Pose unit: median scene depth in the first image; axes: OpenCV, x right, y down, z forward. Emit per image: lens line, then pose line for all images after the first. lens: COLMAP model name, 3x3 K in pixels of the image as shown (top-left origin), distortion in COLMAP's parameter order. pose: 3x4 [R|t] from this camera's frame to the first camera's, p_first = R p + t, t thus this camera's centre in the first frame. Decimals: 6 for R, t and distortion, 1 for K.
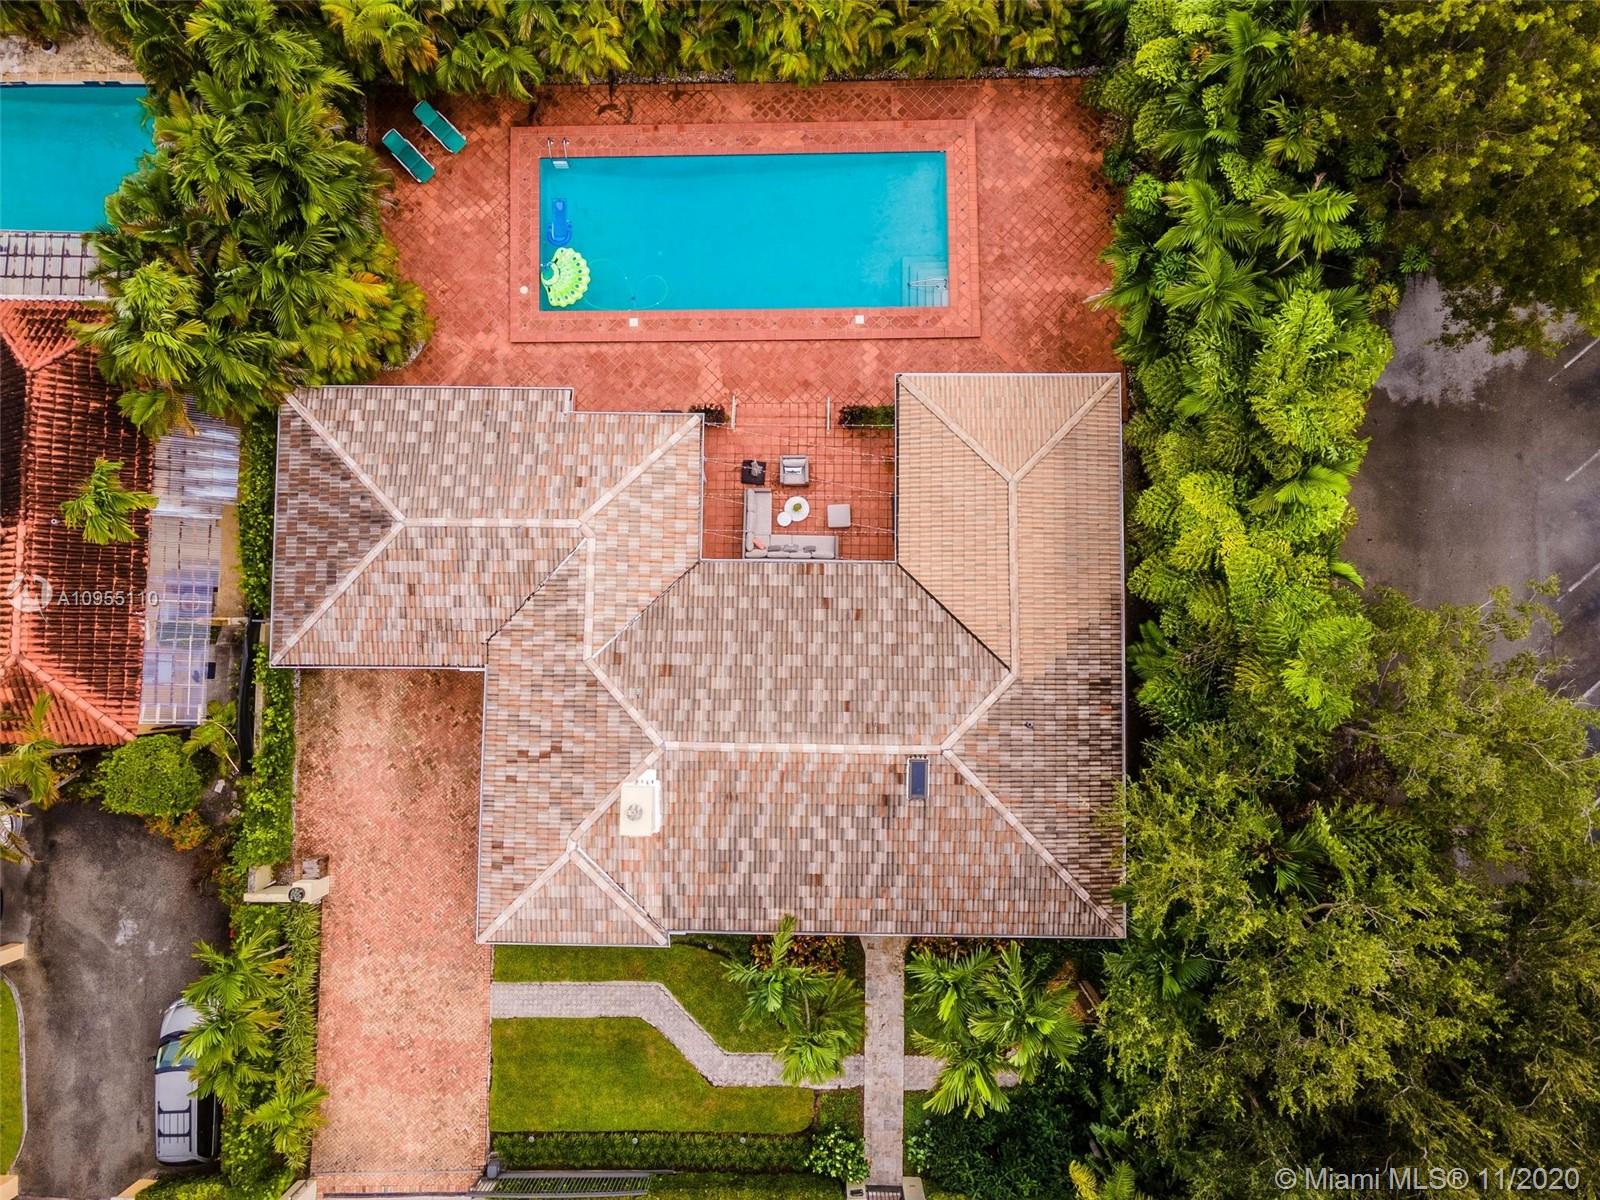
lens RADIAL K [[1174.7, 0, 802.0], [0, 1174.7, 592.9], [0, 0, 1]] dist [0.023961, 0.032599]
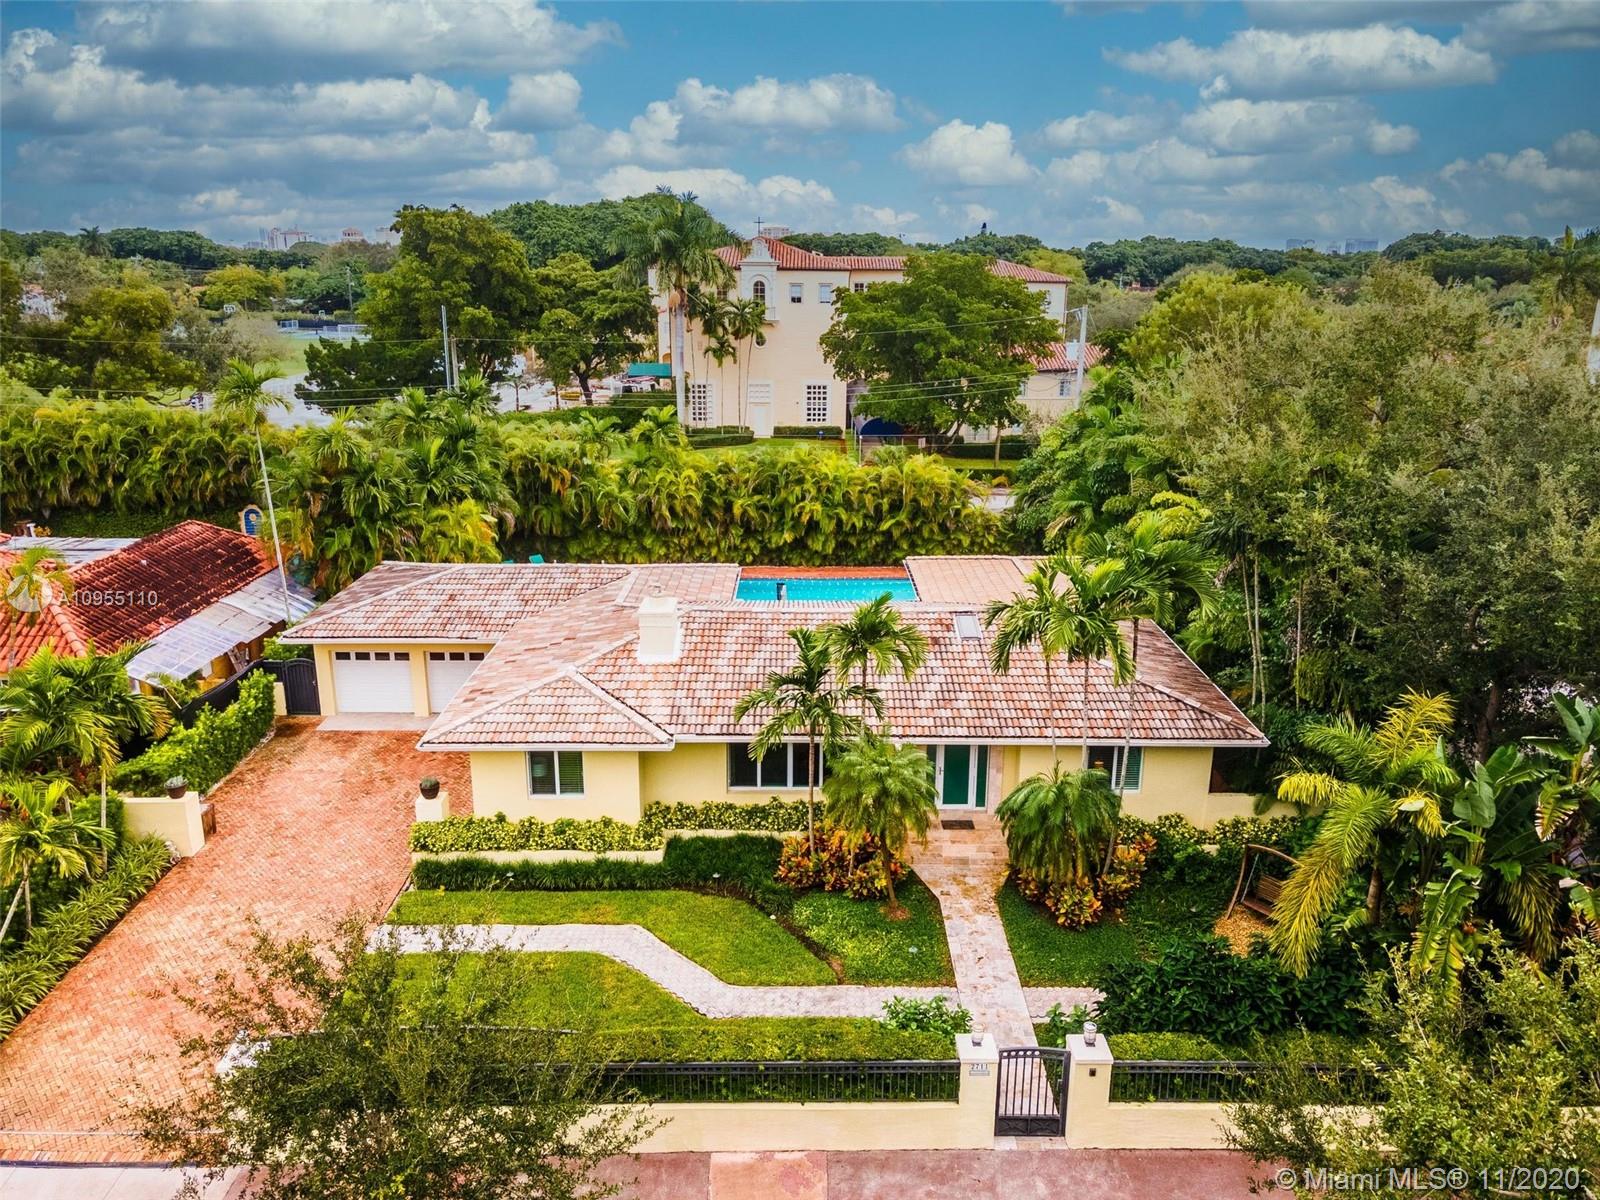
lens RADIAL K [[1171.3, 0, 801.8], [0, 1171.3, 596.2], [0, 0, 1]] dist [0.029256, 0.027949]
pose [[0.999826, 0.010673, 0.015297, -0.042556], [0.010859, 0.333744, -0.942601, 0.975936], [-0.015166, 0.942604, 0.333570, 0.657337]]
